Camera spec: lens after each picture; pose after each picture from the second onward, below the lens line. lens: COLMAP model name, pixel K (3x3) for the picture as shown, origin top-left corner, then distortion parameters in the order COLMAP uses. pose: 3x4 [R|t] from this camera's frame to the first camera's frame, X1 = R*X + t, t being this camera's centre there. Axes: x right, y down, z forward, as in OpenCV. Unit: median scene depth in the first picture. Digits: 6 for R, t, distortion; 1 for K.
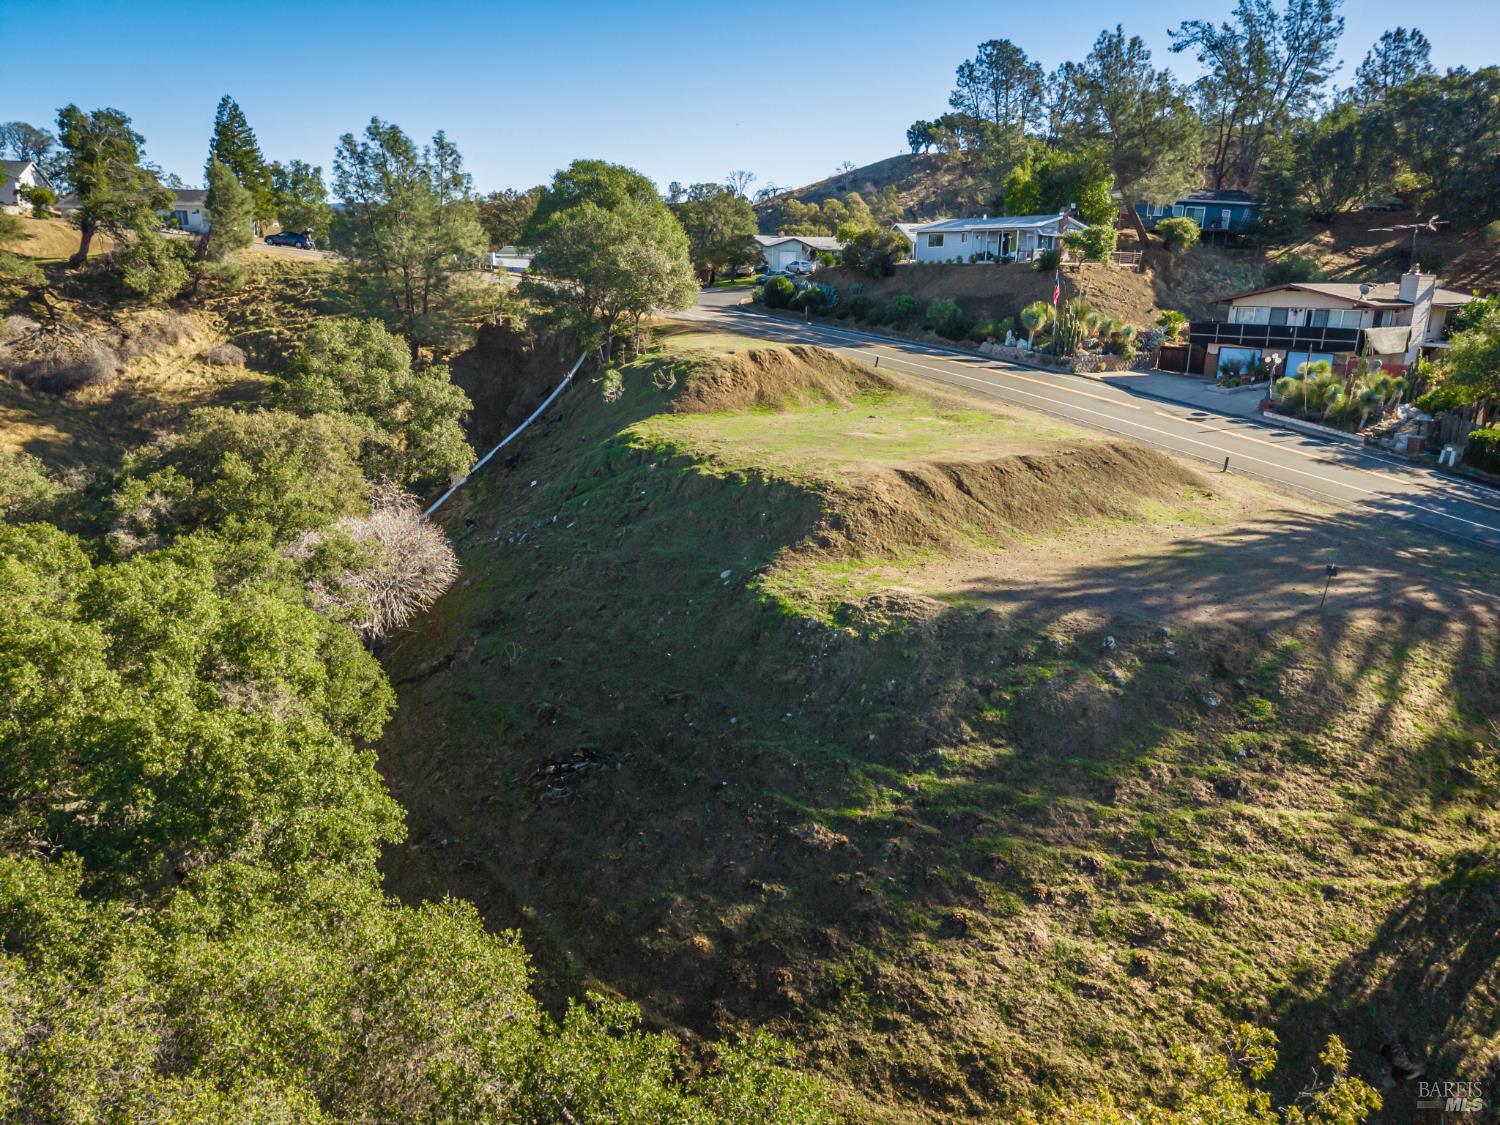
lens RADIAL K [[1011.5, 0, 756.2], [0, 1011.5, 560.4], [0, 0, 1]] dist [0.033083, -0.037999]
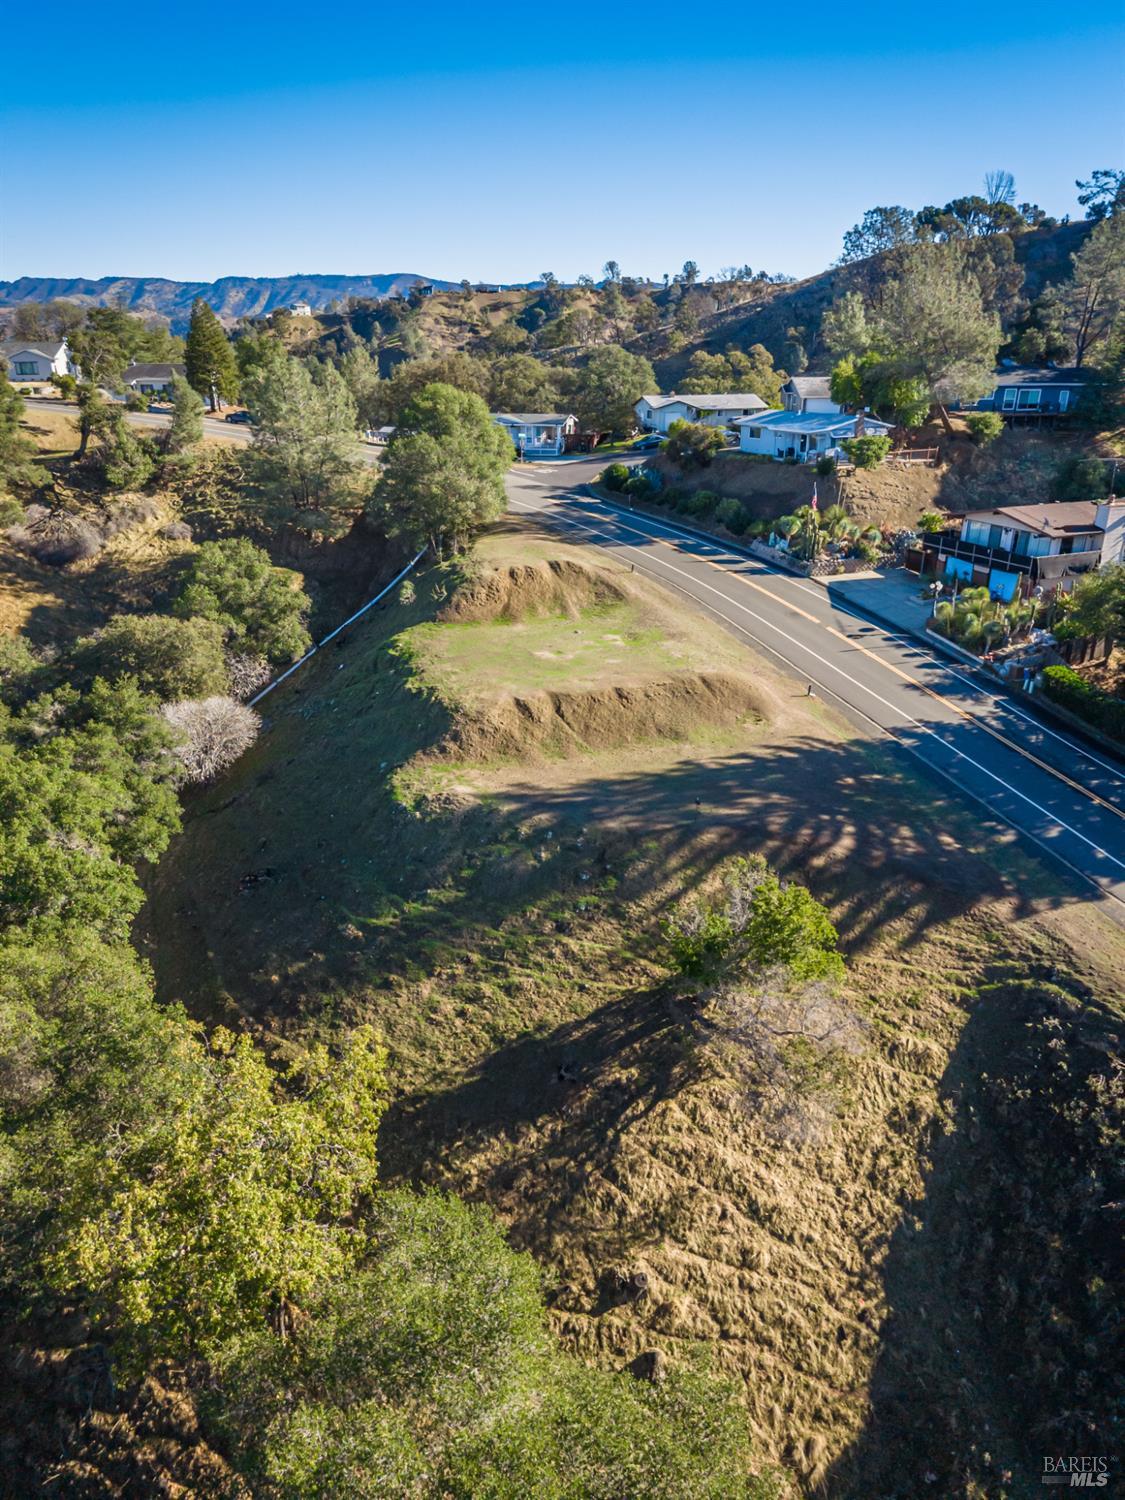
lens RADIAL K [[1011.5, 0, 578.3], [0, 1011.5, 751.5], [0, 0, 1]] dist [0.033083, -0.037999]
pose [[0.980236, 0.070845, -0.184711, 0.456249], [-0.050137, 0.992161, 0.114470, -0.166188], [0.191373, -0.102946, 0.976104, -0.402350]]
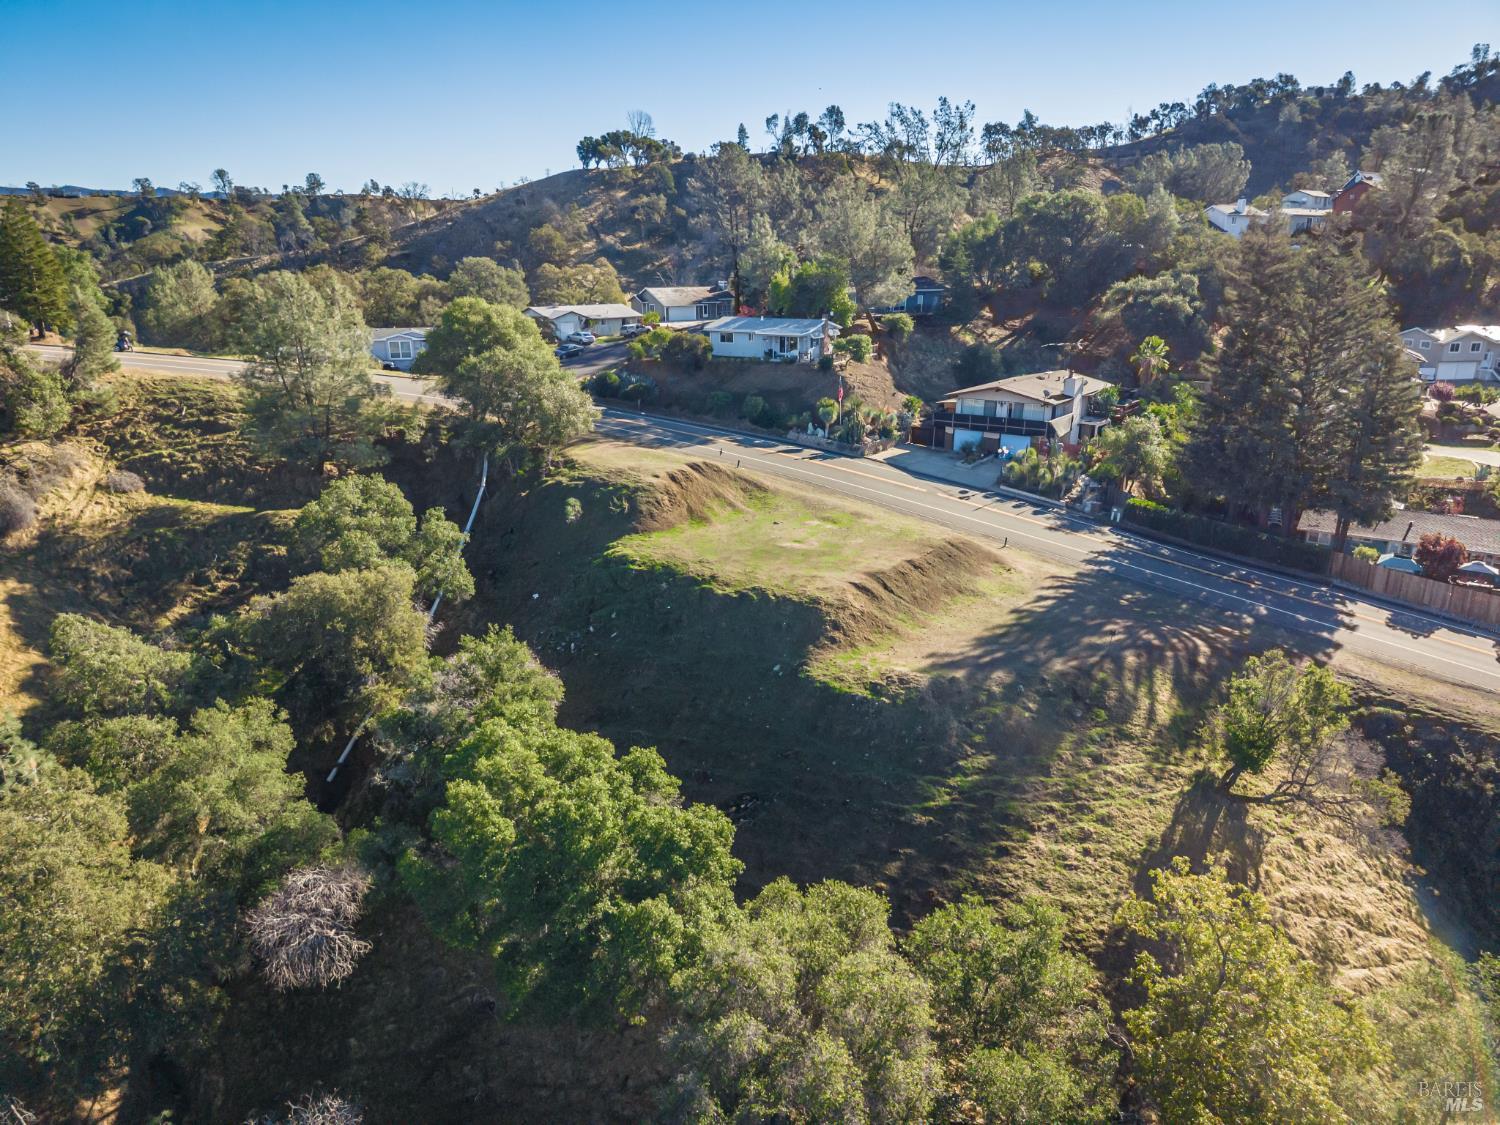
lens RADIAL K [[1011.5, 0, 767.7], [0, 1011.5, 555.5], [0, 0, 1]] dist [0.033083, -0.037999]
pose [[0.939159, -0.097551, 0.329339, -0.441452], [0.092669, 0.995229, 0.030529, -0.170686], [-0.330746, 0.001848, 0.943718, -0.389644]]
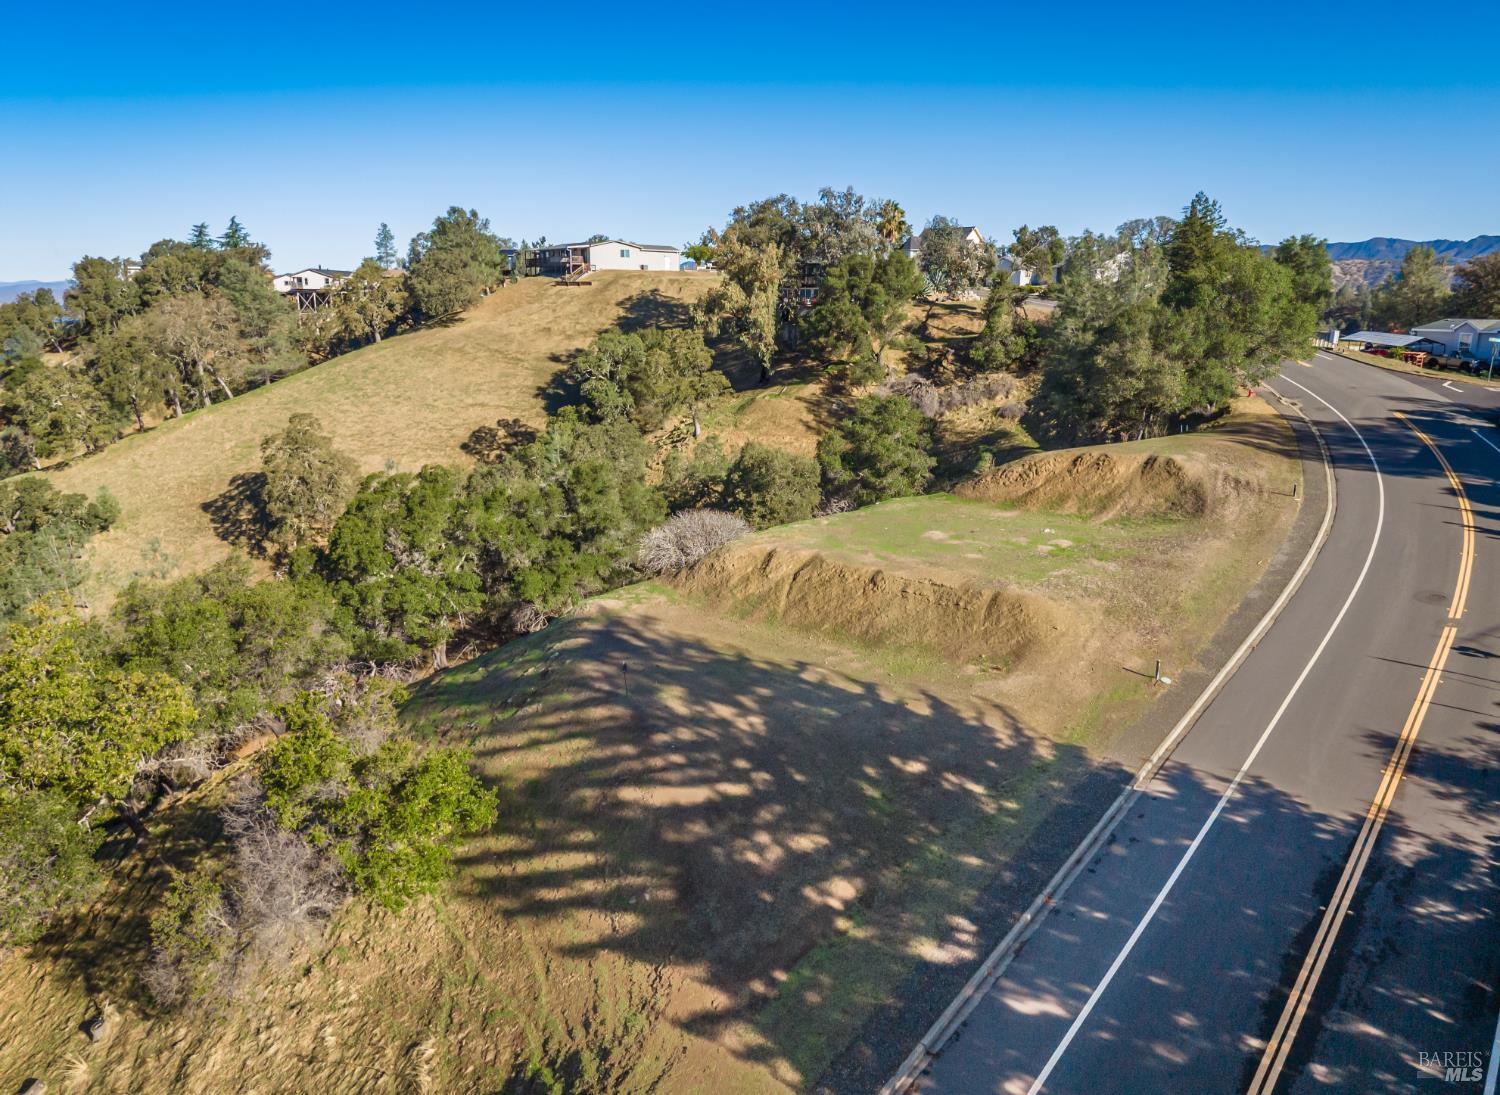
lens RADIAL K [[1048.7, 0, 773.6], [0, 1048.7, 549.4], [0, 0, 1]] dist [0.024127, -0.017108]
pose [[0.314806, 0.216387, -0.924161, 1.200090], [-0.260477, 0.955980, 0.135108, -0.235174], [0.912715, 0.198189, 0.357312, 0.468134]]
